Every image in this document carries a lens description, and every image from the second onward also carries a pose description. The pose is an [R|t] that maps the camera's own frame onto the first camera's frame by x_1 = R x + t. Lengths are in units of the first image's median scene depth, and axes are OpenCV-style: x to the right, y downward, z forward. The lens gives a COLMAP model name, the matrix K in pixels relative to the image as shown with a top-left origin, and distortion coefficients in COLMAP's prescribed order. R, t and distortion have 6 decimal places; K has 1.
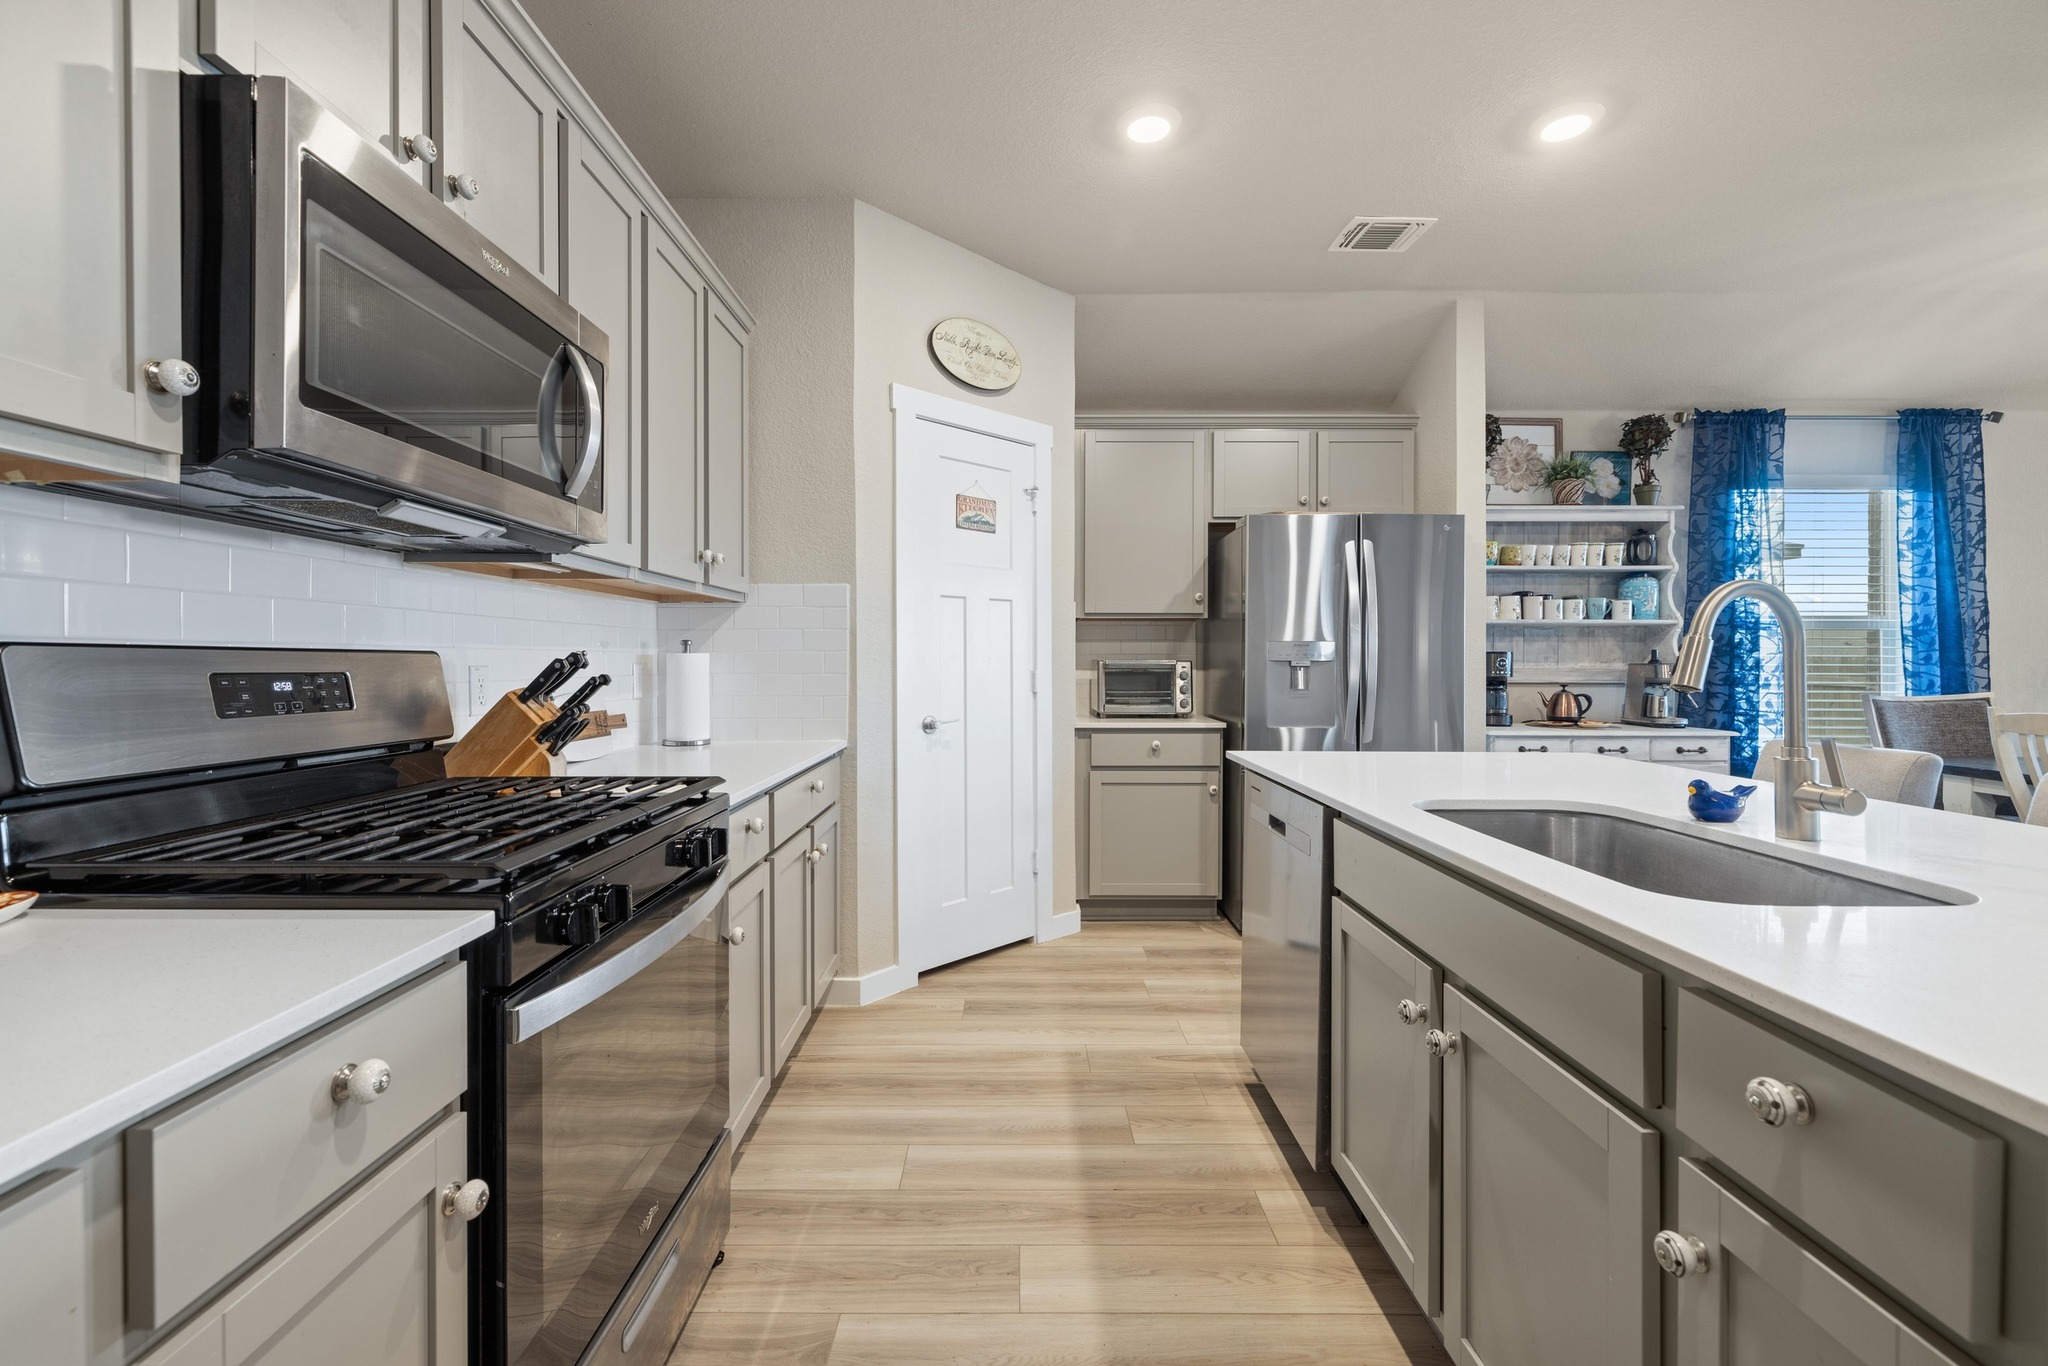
lens RADIAL K [[860.8, 0, 1014.7], [0, 860.8, 667.0], [0, 0, 1]] dist [0.002992, 0.000293]
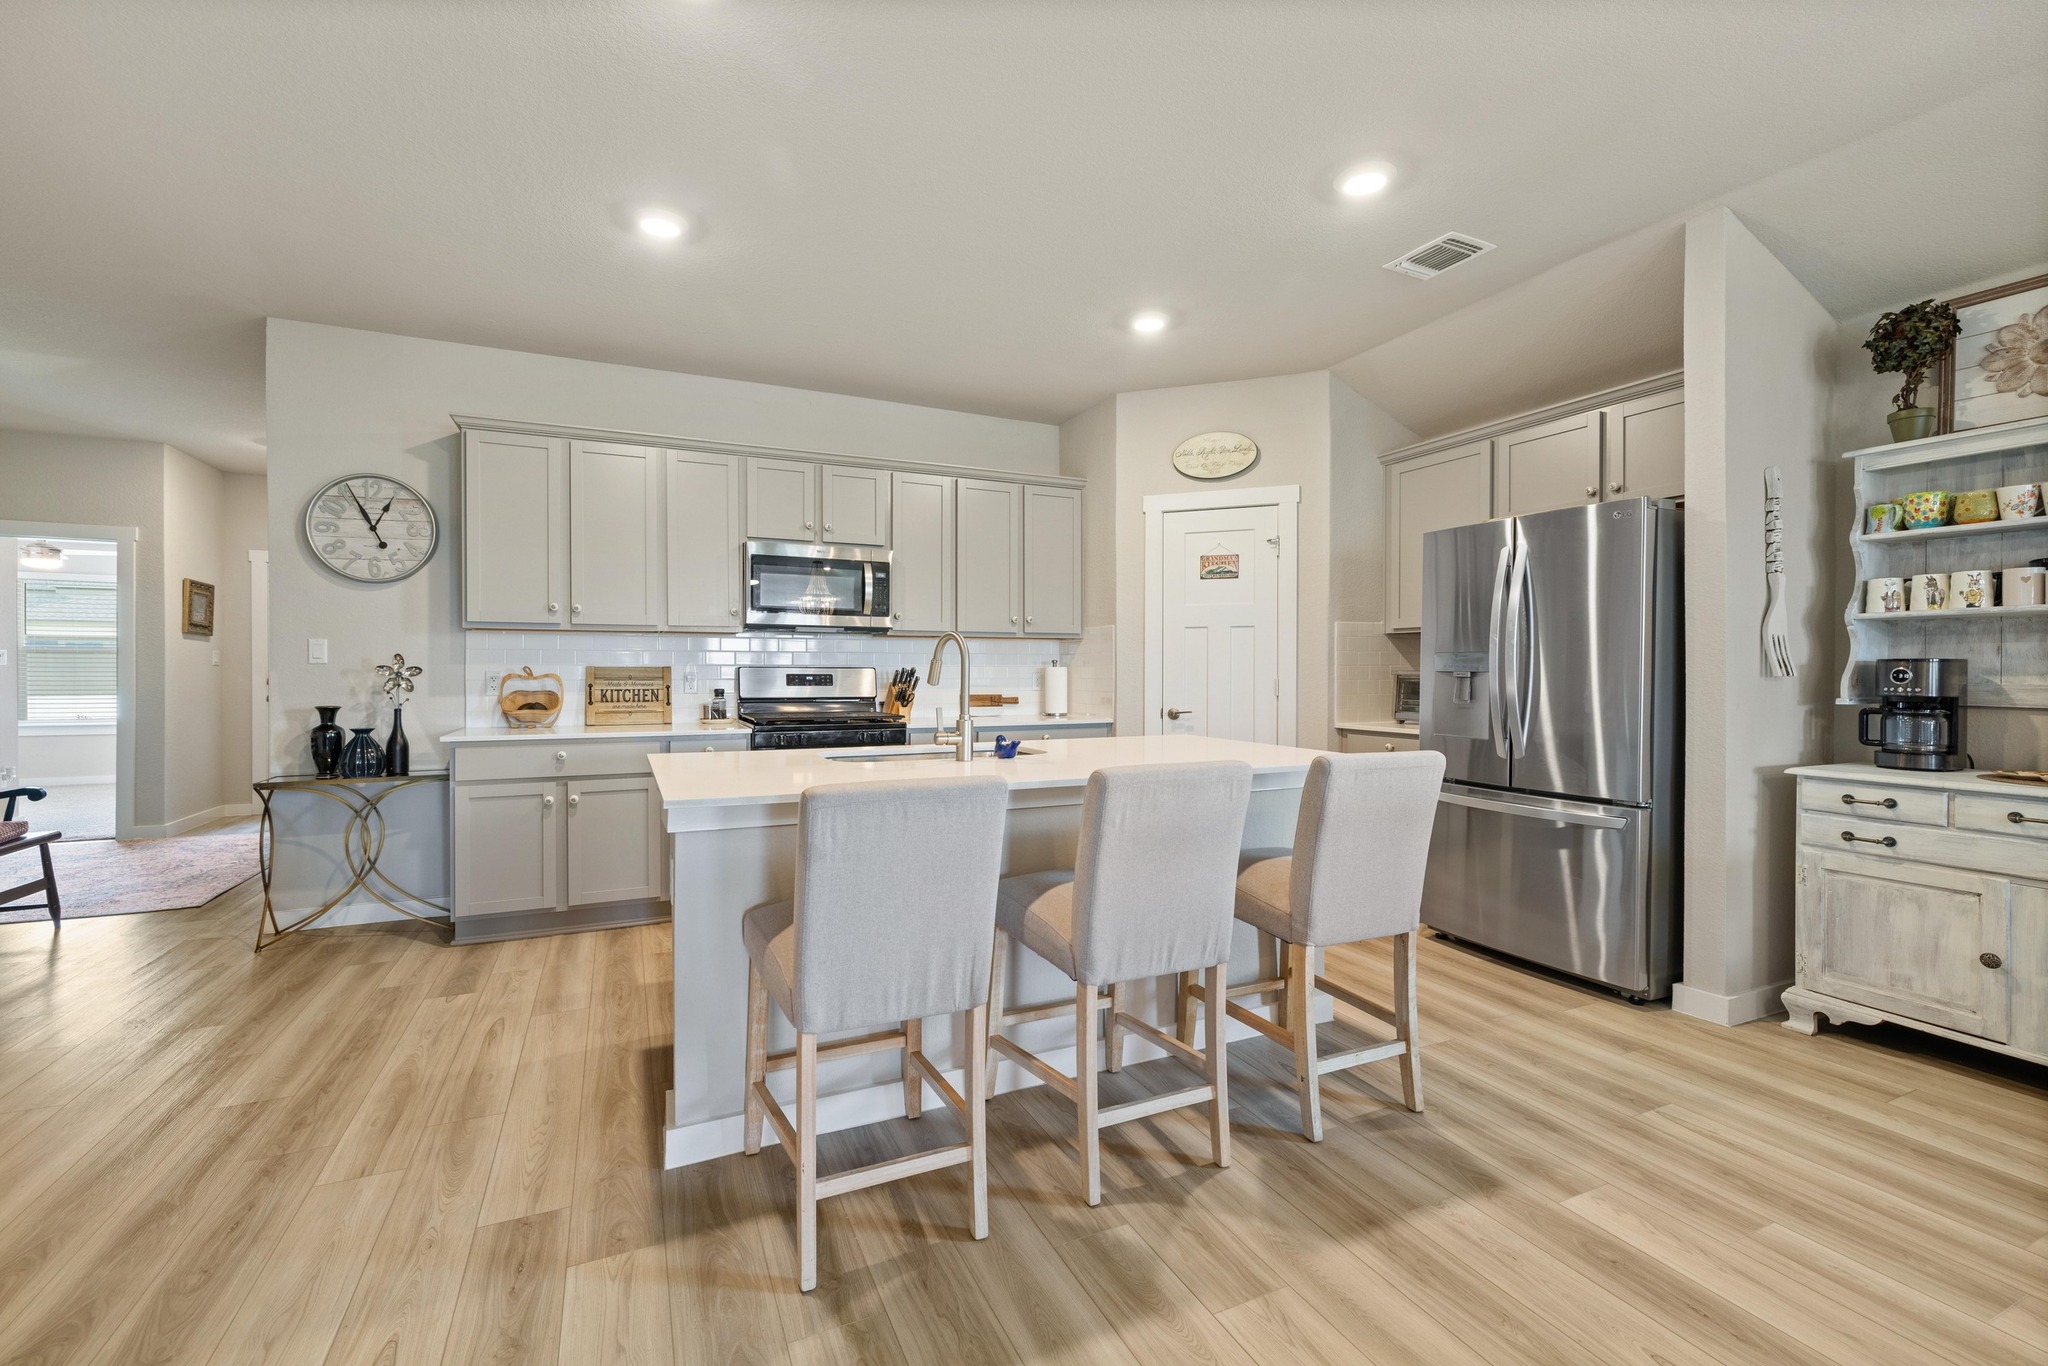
lens RADIAL K [[859.3, 0, 1011.4], [0, 859.3, 674.3], [0, 0, 1]] dist [0.001833, 0.000047]
pose [[0.419257, 0.003370, -0.907861, 0.902420], [-0.008172, 0.999967, -0.000062, 0.000147], [0.907831, 0.007445, 0.419271, 0.088718]]
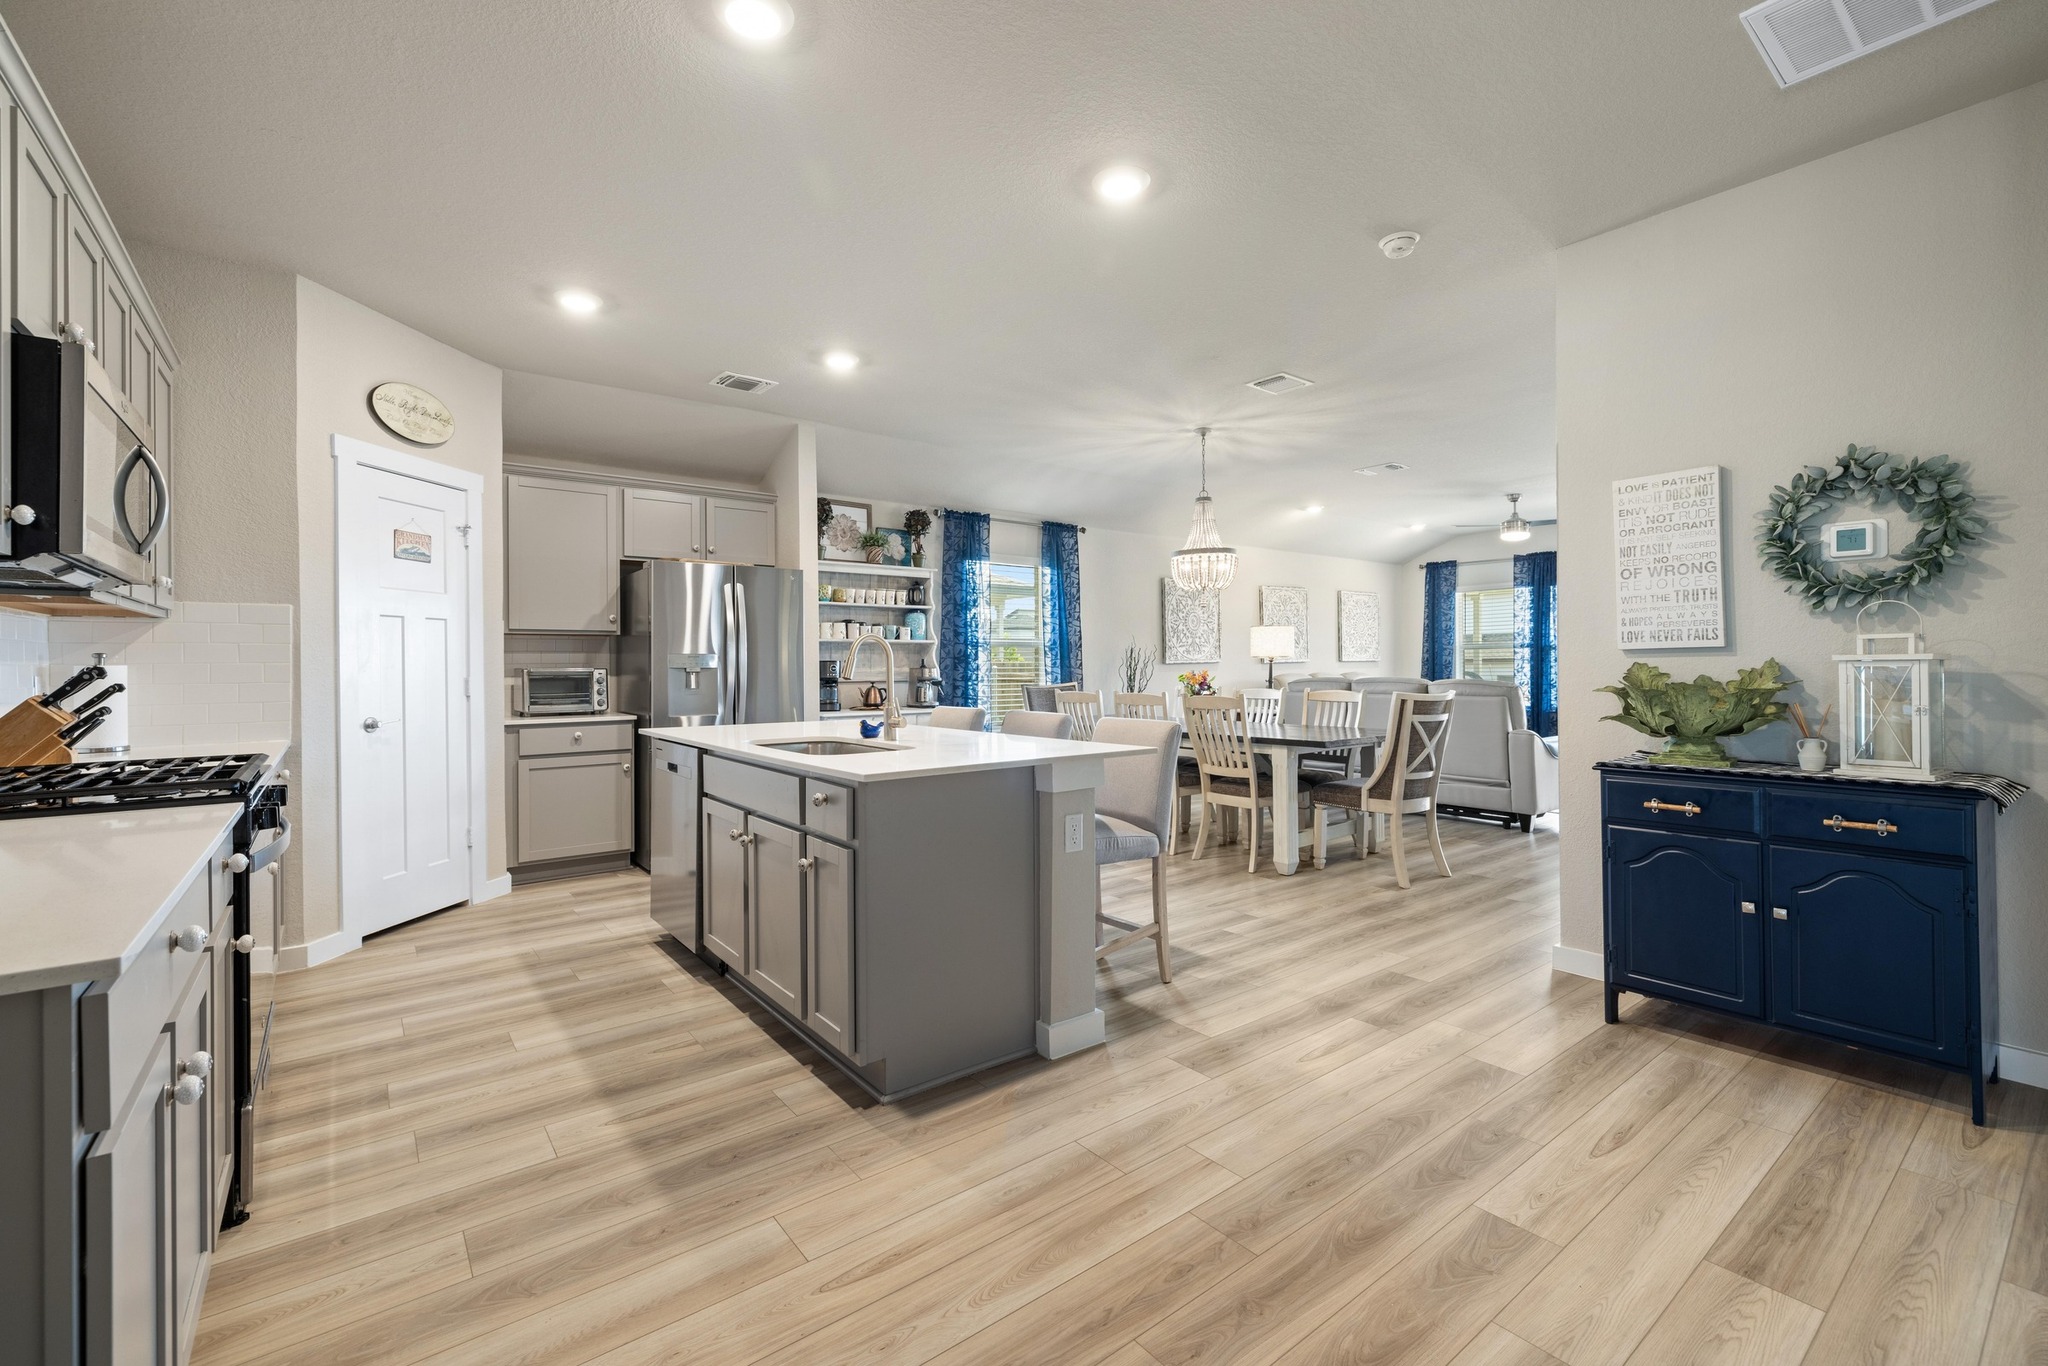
lens RADIAL K [[868.6, 0, 1015.1], [0, 868.6, 663.3], [0, 0, 1]] dist [0.000956, -0.000190]
pose [[0.790906, -0.004655, 0.611920, -0.101245], [0.011884, 0.999899, -0.007752, 0.001994], [-0.611822, 0.013403, 0.790882, -0.375772]]
